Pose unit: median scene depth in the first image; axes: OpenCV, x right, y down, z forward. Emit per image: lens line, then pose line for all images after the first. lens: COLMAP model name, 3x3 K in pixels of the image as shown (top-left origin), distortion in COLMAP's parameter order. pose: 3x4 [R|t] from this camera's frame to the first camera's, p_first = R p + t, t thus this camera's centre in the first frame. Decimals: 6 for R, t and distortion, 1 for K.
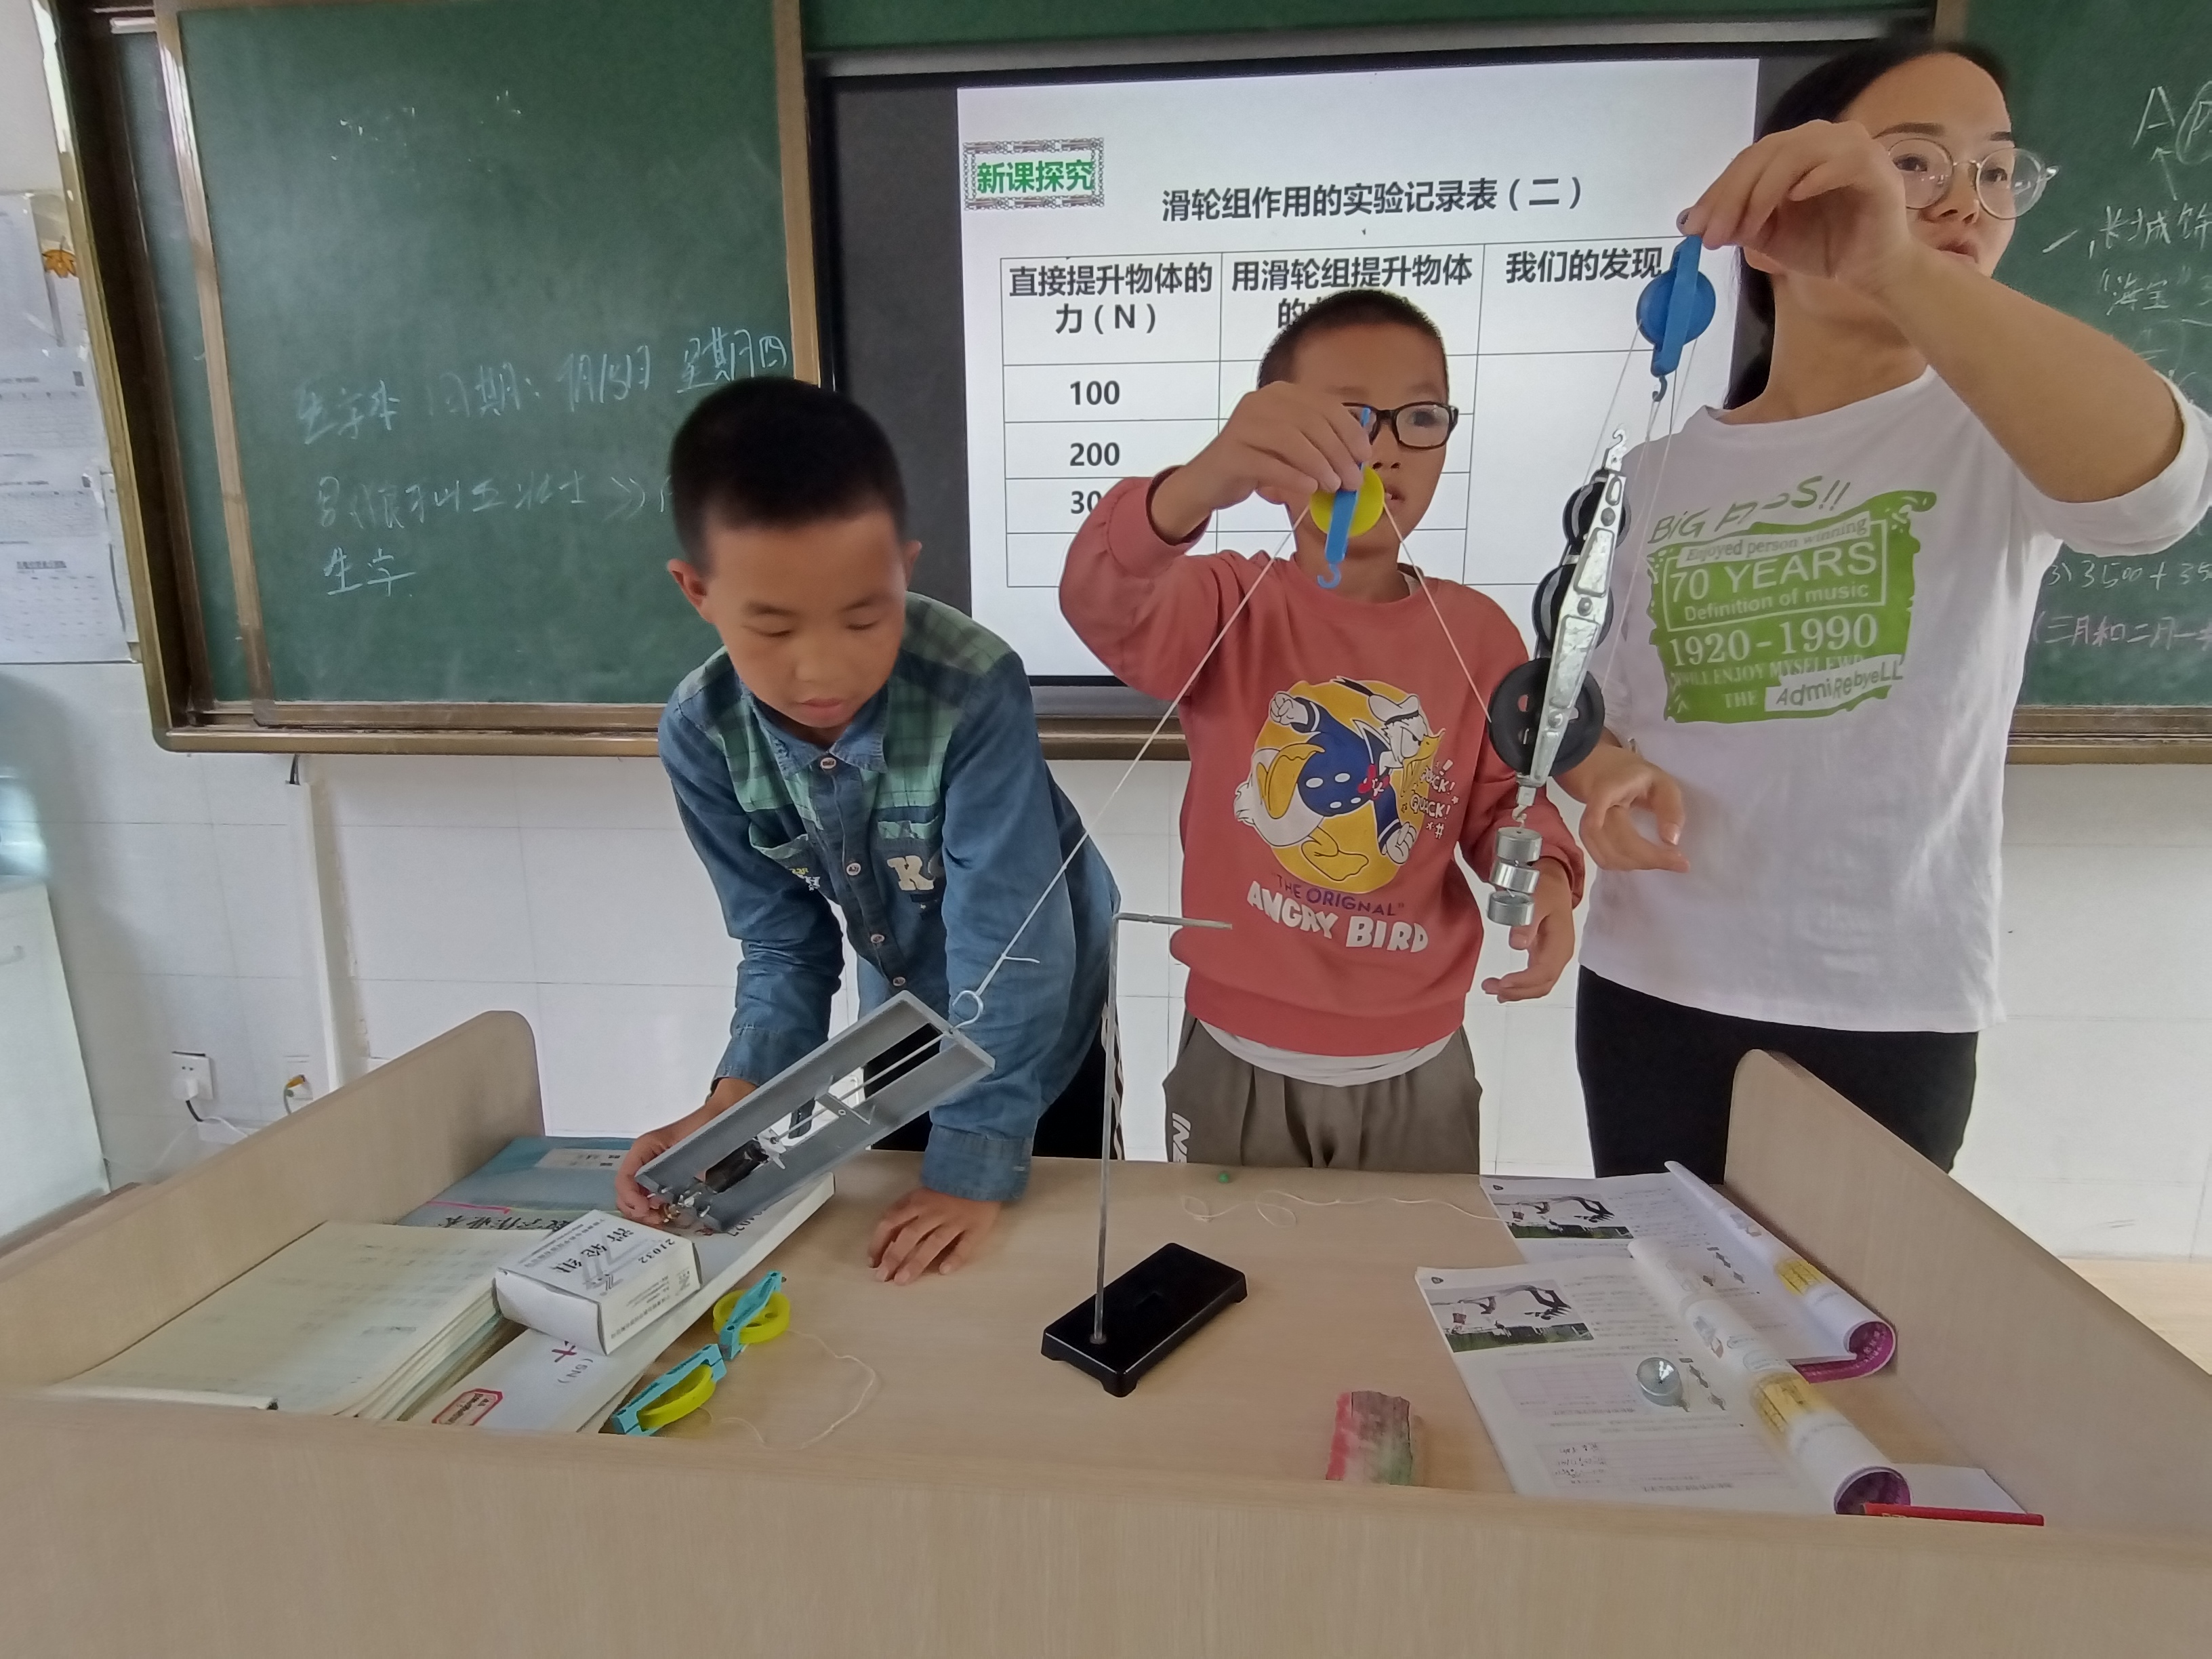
lens RADIAL K [[1079.1, 0, 1106.8], [0, 1079.1, 871.4], [0, 0, 1]] dist [0.039689, -0.023937]
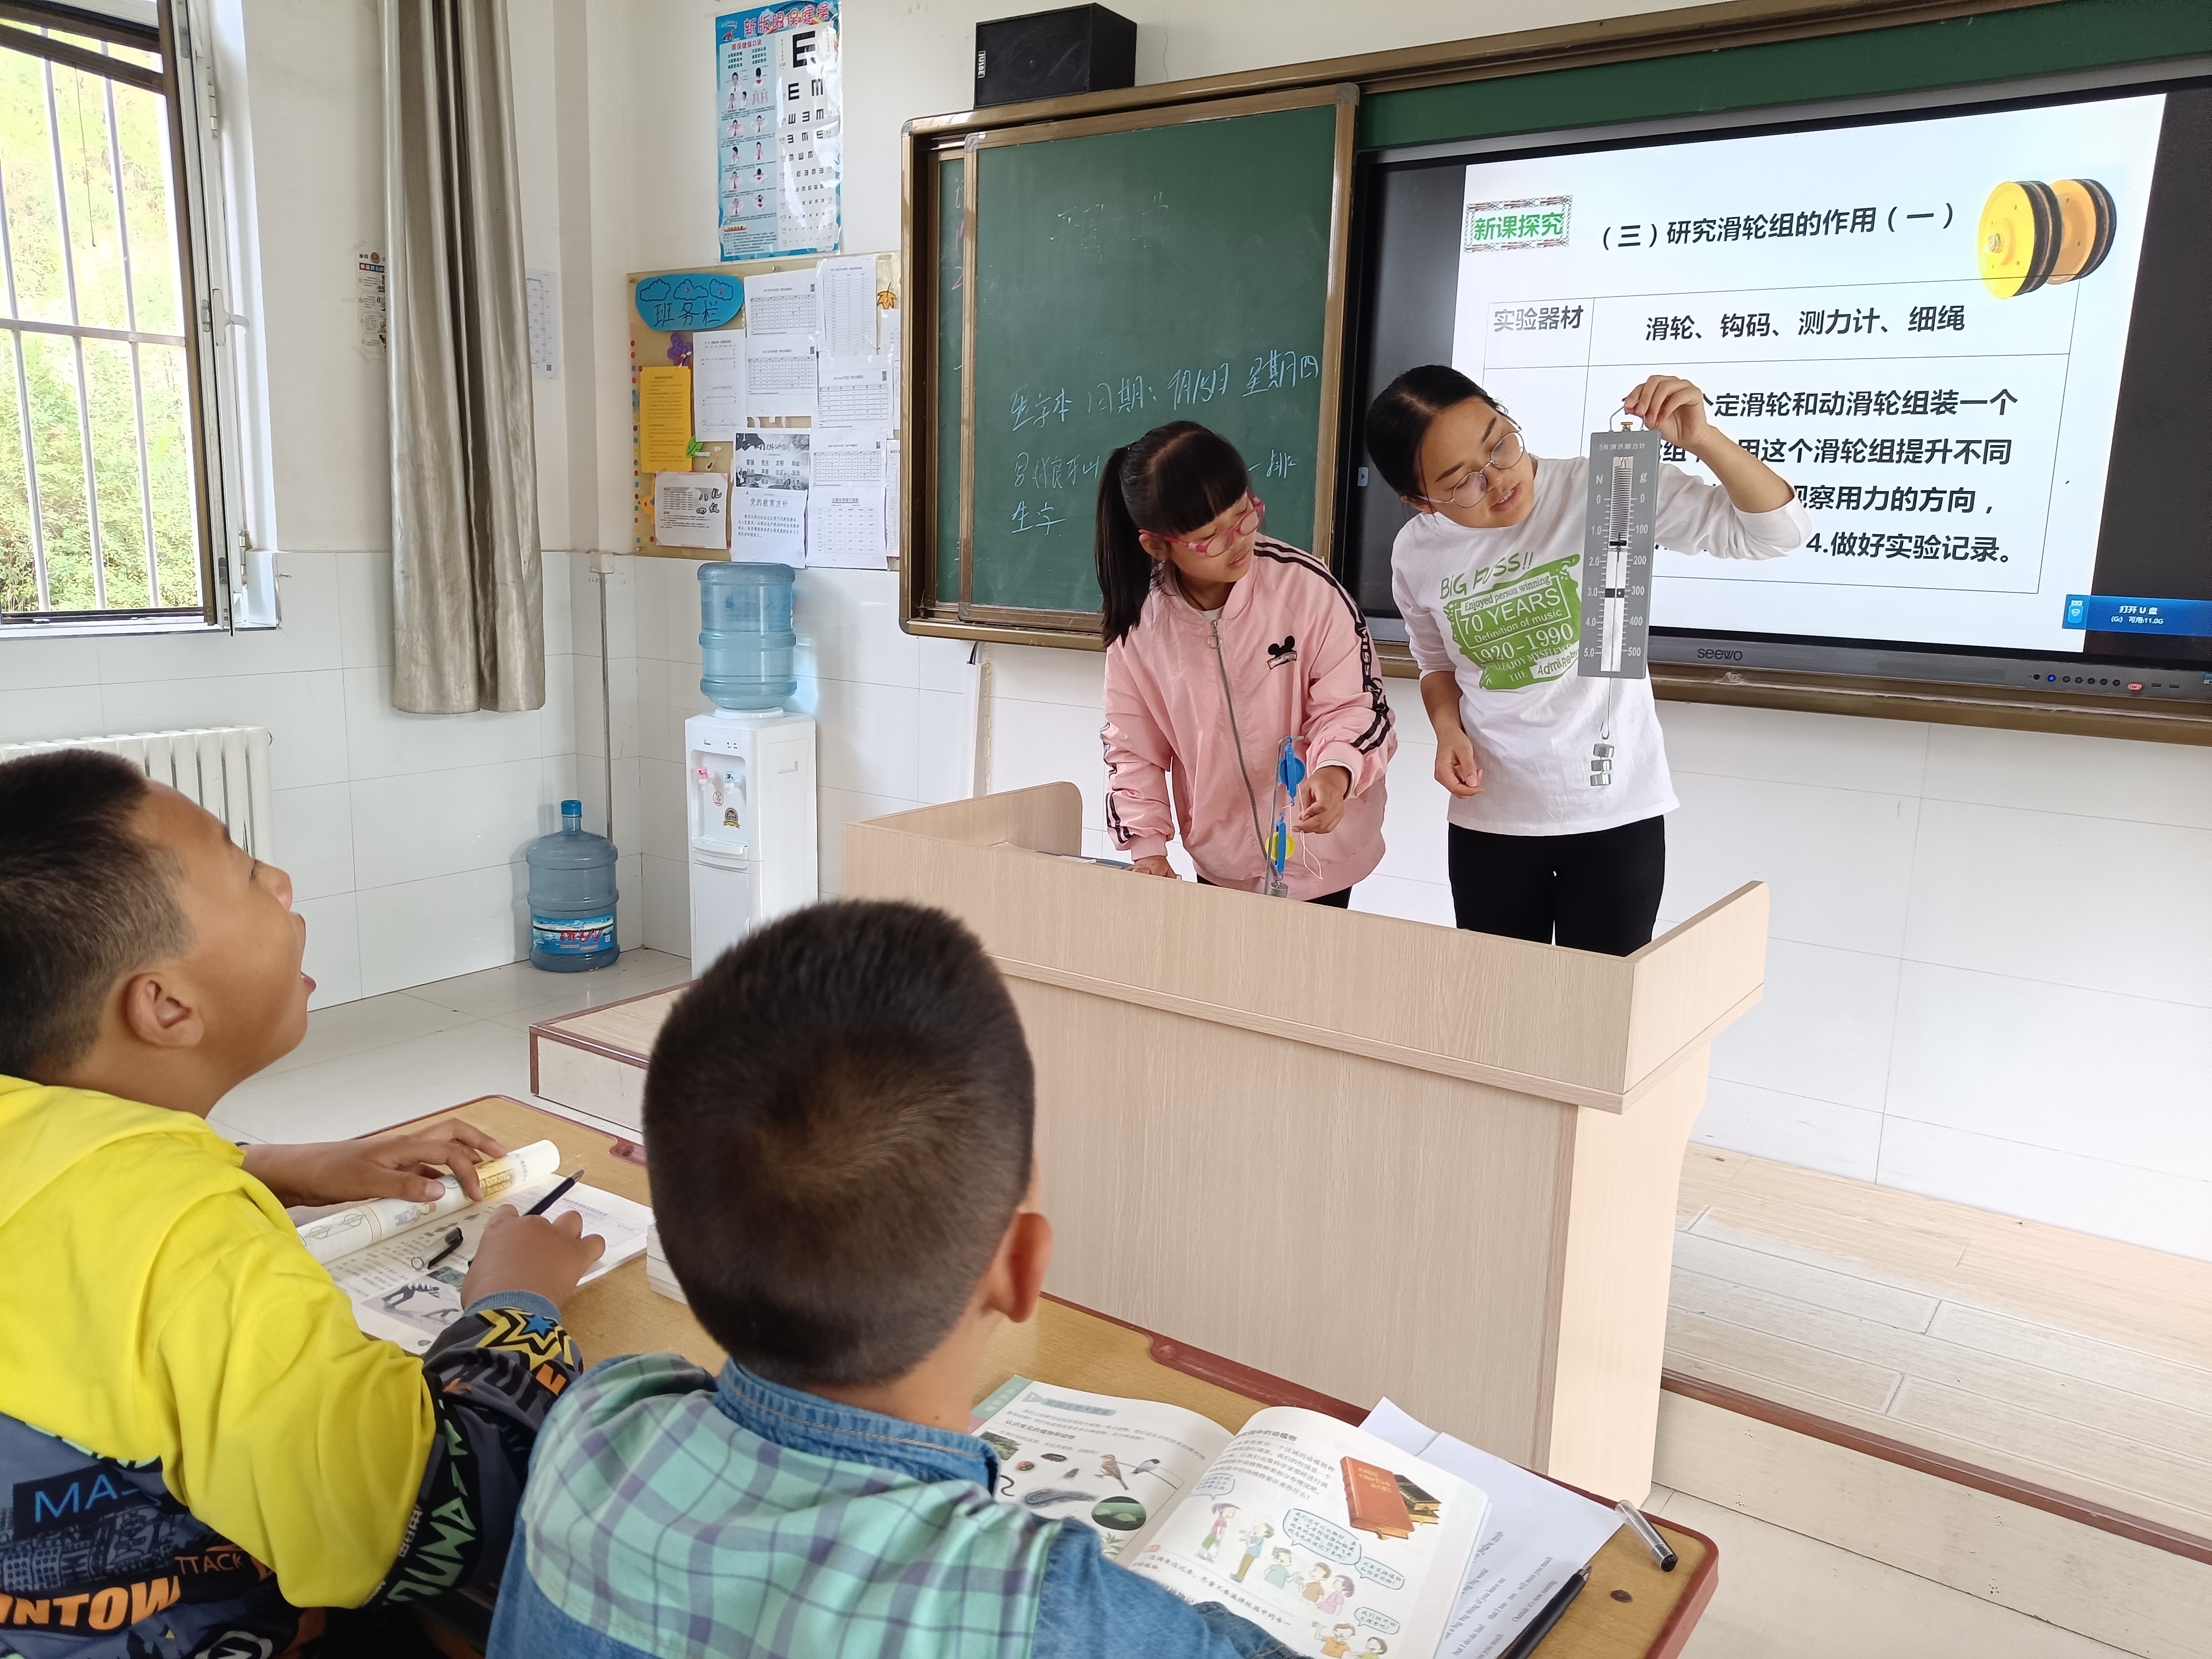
lens RADIAL K [[1621.4, 0, 1111.2], [0, 1621.4, 837.4], [0, 0, 1]] dist [0.022116, -0.010141]
pose [[0.863714, 0.121641, -0.489083, 0.540591], [-0.130200, 0.991348, 0.016630, 0.100271], [0.486874, 0.049315, 0.872079, -0.852019]]
